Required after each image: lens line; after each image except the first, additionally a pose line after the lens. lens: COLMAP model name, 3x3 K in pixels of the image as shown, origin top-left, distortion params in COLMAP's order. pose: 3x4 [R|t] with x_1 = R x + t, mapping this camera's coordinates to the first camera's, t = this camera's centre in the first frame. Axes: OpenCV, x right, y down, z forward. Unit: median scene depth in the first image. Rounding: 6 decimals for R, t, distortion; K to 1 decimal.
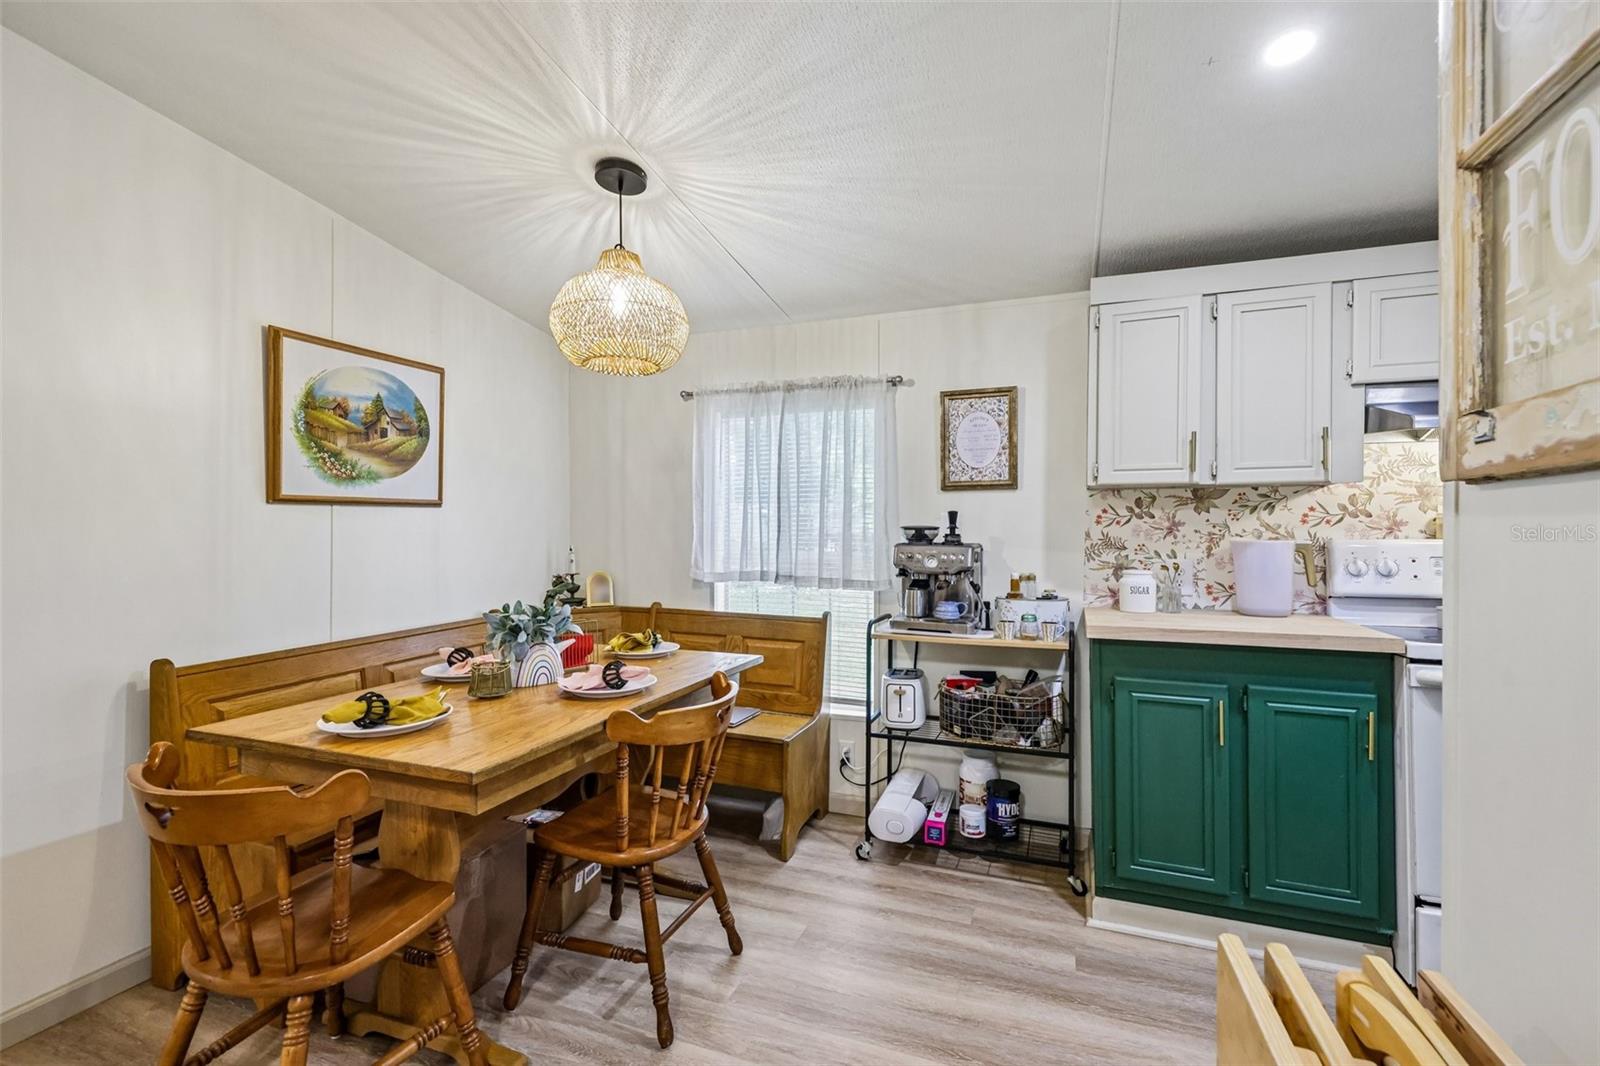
lens RADIAL K [[711.6, 0, 797.8], [0, 711.6, 532.3], [0, 0, 1]] dist [0.016226, -0.006889]
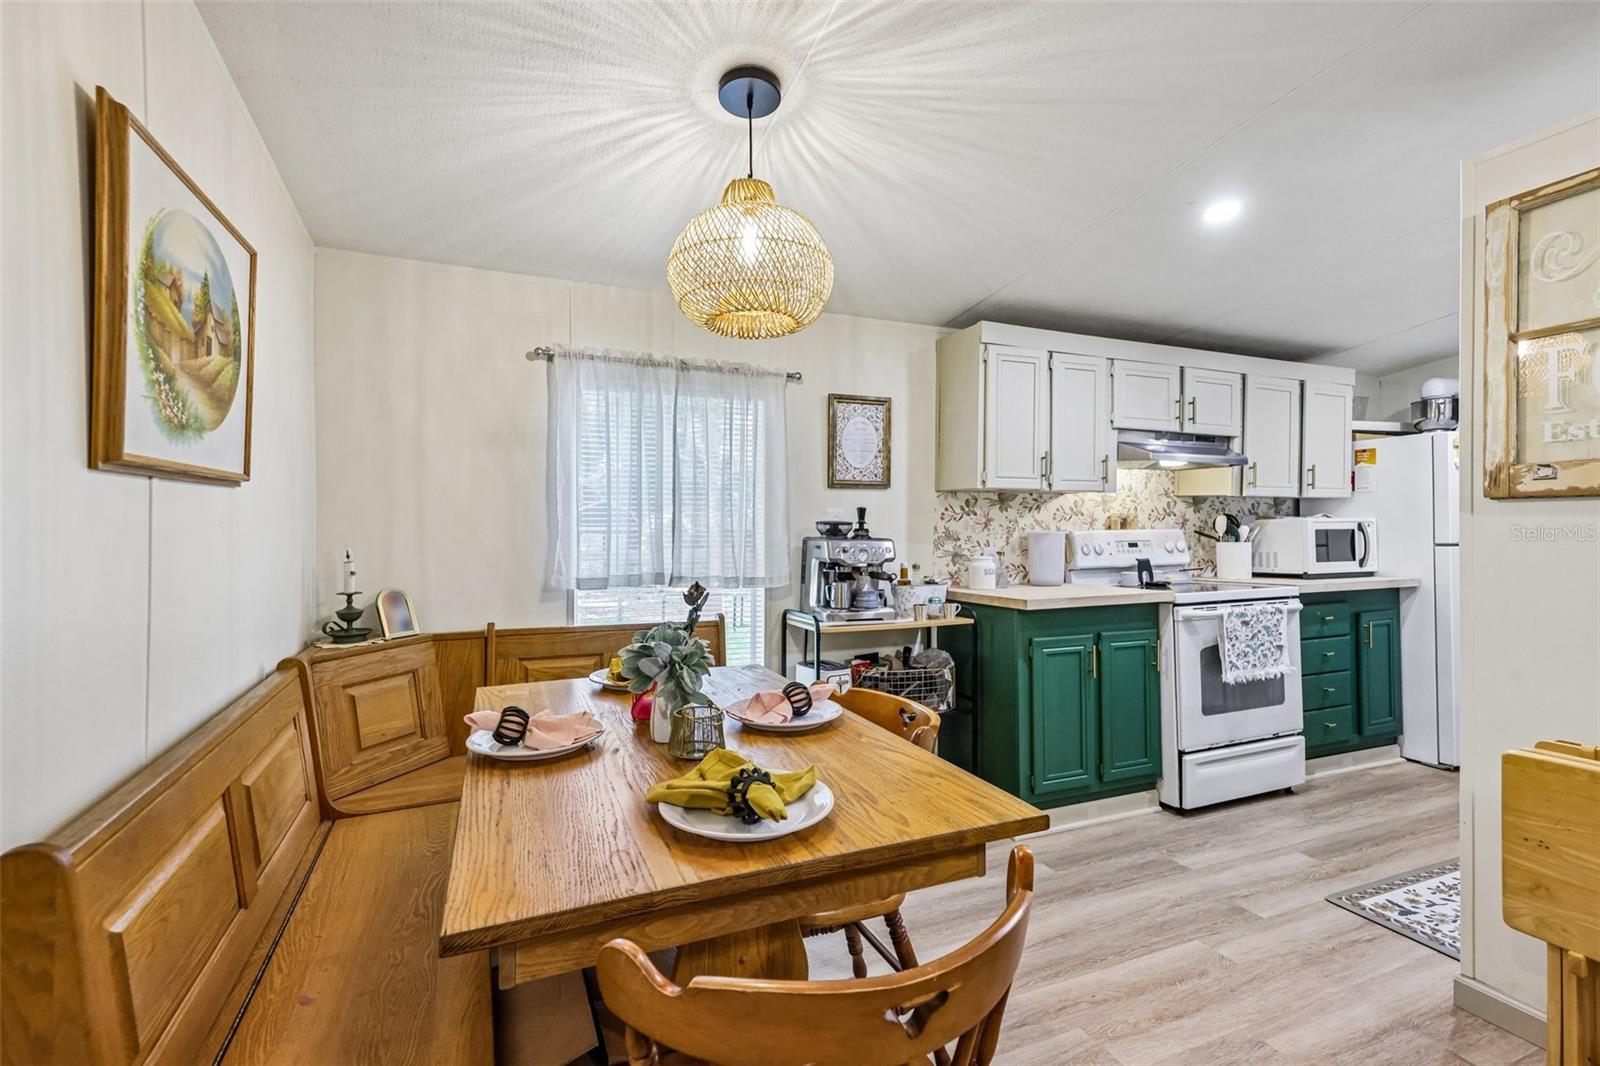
lens RADIAL K [[711.6, 0, 790.3], [0, 711.6, 534.8], [0, 0, 1]] dist [0.016226, -0.006889]
pose [[0.729339, -0.011477, 0.684056, -0.618802], [0.005602, 0.999926, 0.010804, -0.000692], [-0.684129, -0.004048, 0.729350, 0.300245]]
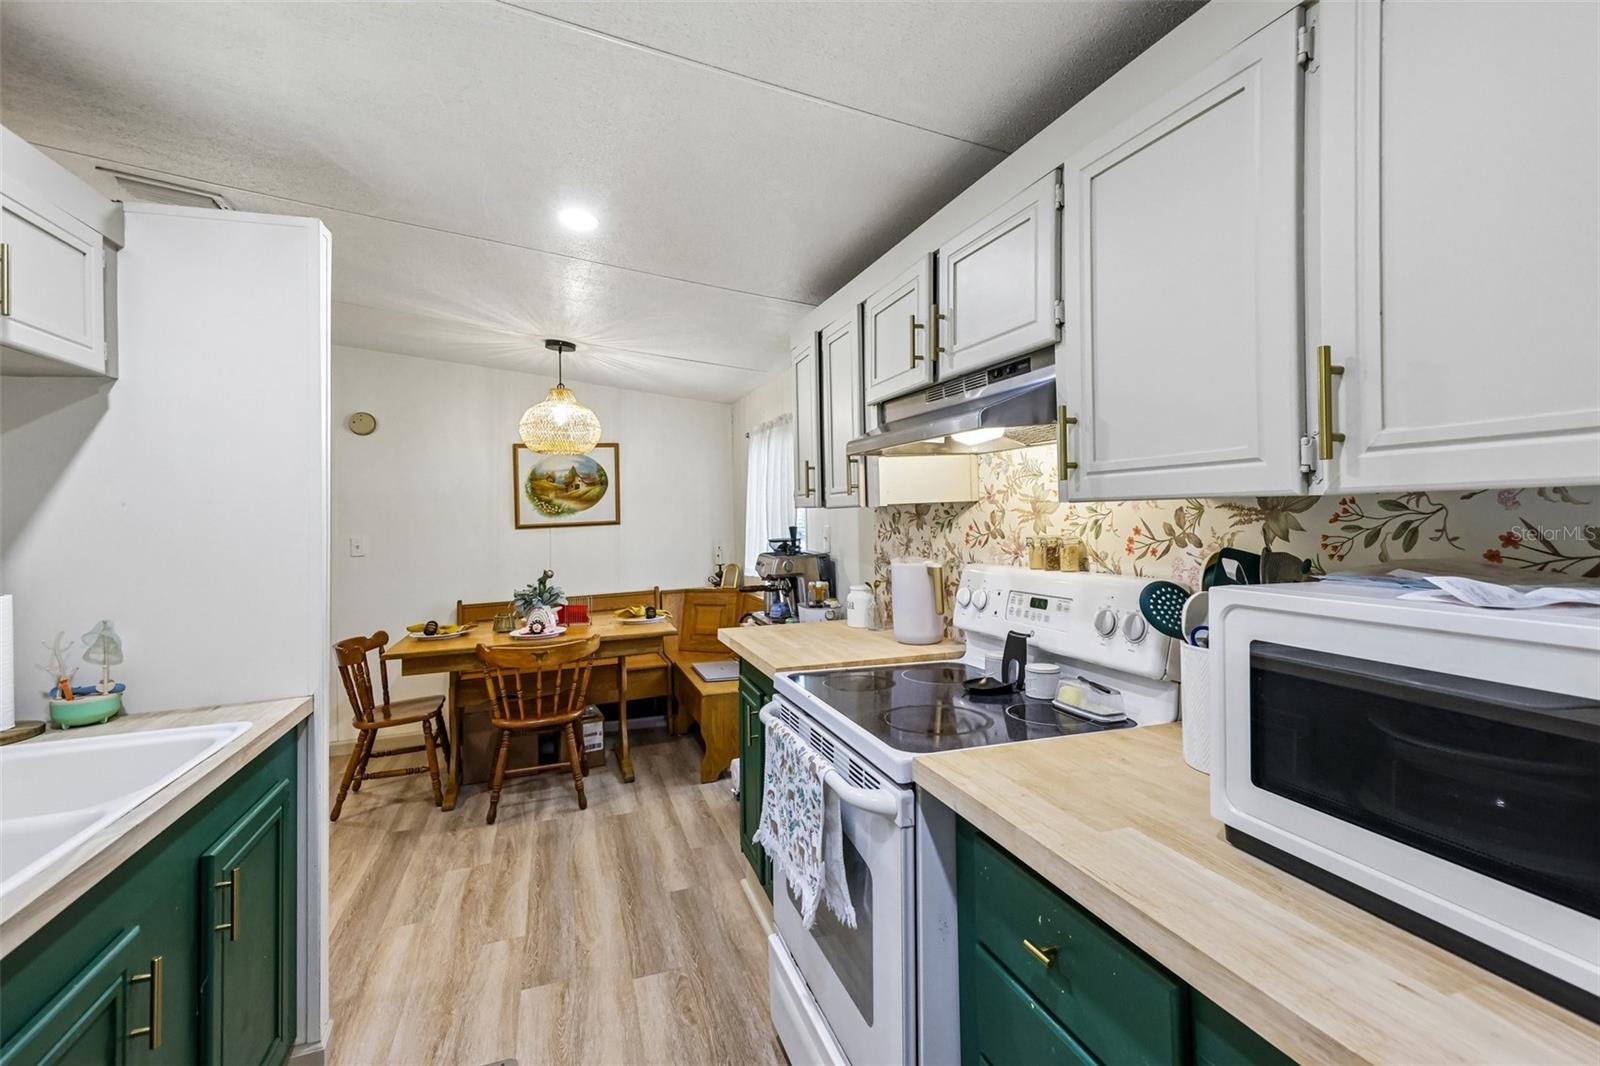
lens RADIAL K [[711.4, 0, 809.9], [0, 711.4, 485.9], [0, 0, 1]] dist [0.017181, -0.002286]
pose [[0.649935, -0.047182, -0.758524, 1.182431], [0.023622, 0.998843, -0.041890, -0.048806], [0.759622, 0.009308, 0.650298, 0.255960]]
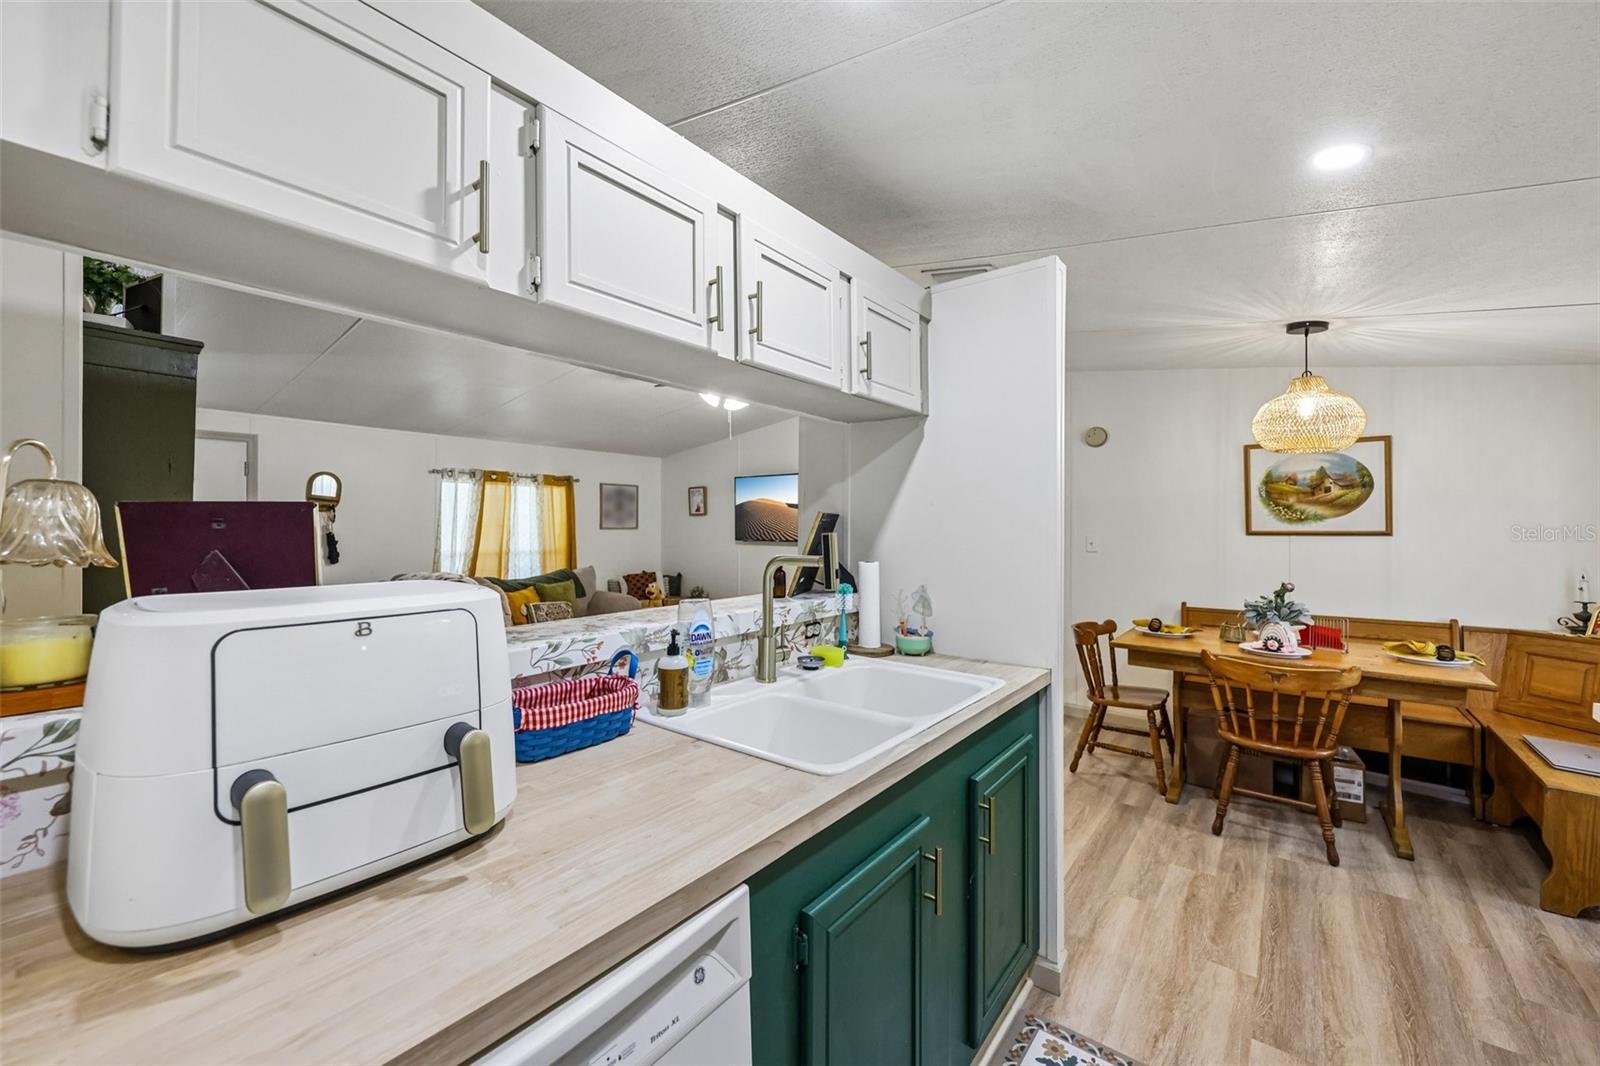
lens RADIAL K [[633.4, 0, 790.1], [0, 633.4, 513.2], [0, 0, 1]] dist [0.003755, -0.003713]
pose [[-0.301473, -0.018555, -0.953294, 1.107918], [-0.013148, 0.999796, -0.015302, -0.048305], [0.953384, 0.007921, -0.301656, 0.278927]]
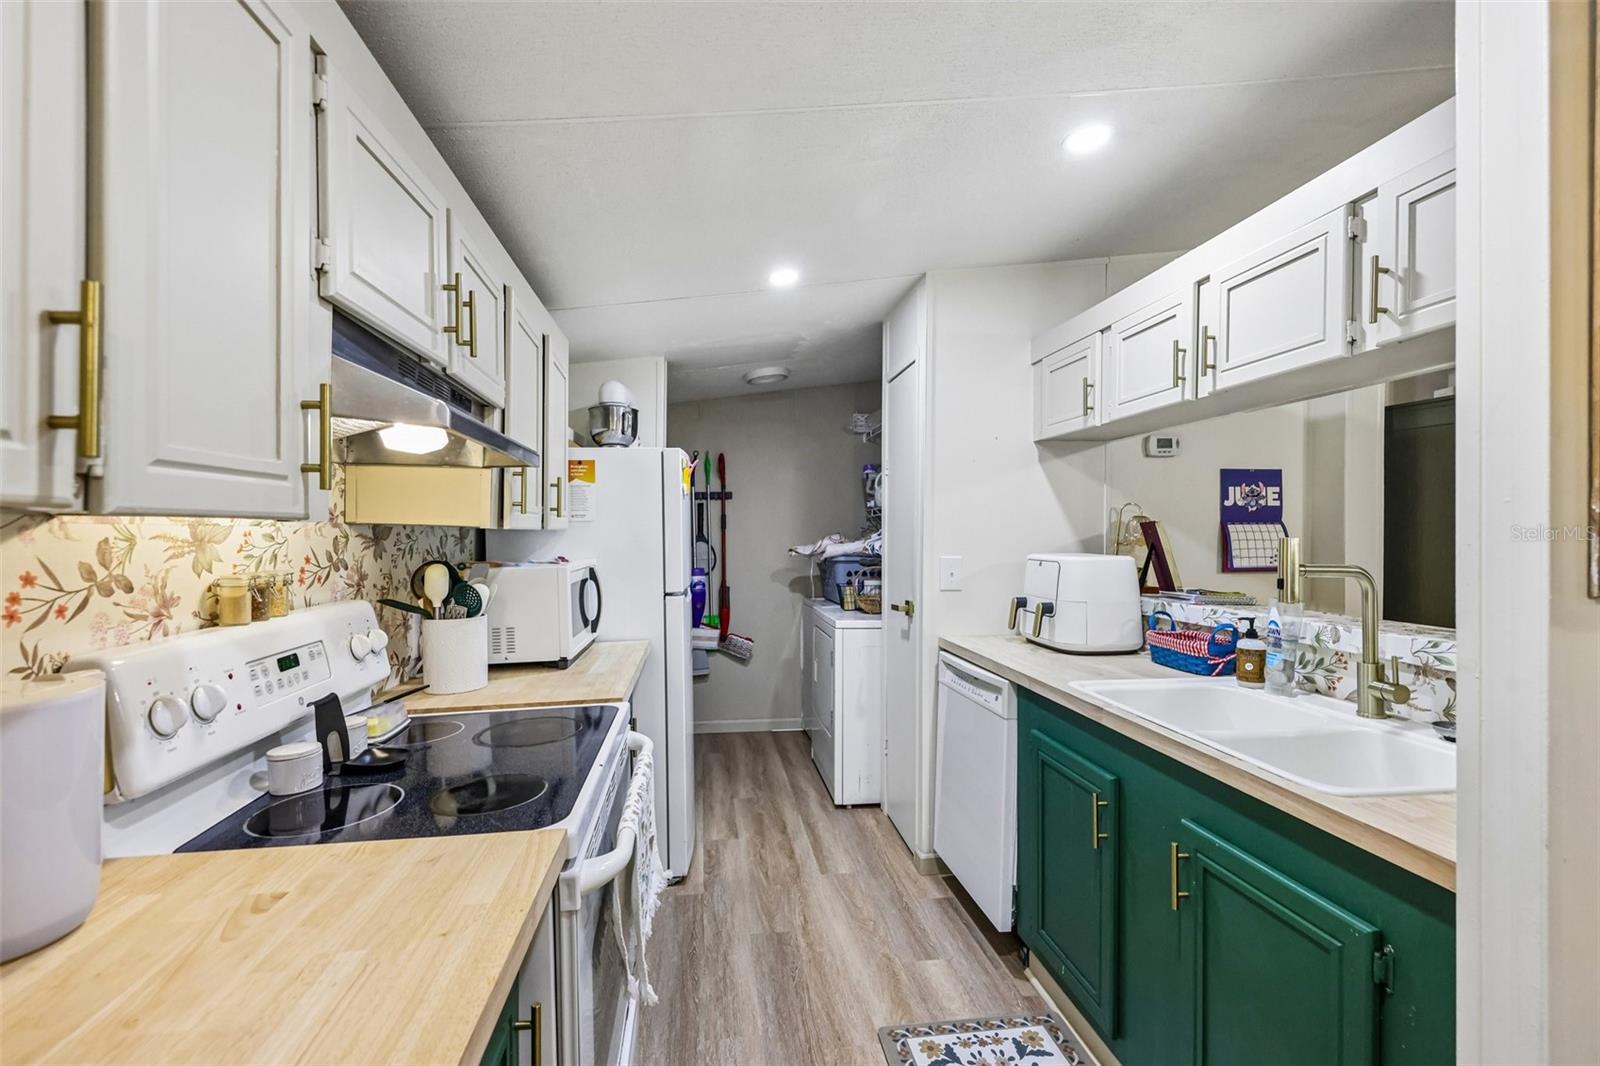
lens RADIAL K [[711.6, 0, 791.3], [0, 711.6, 535.0], [0, 0, 1]] dist [0.016226, -0.006889]
pose [[-0.475461, -0.004634, 0.879725, 0.209695], [0.002595, 0.999974, 0.006670, -0.052612], [-0.879733, 0.005454, -0.475437, 0.783921]]
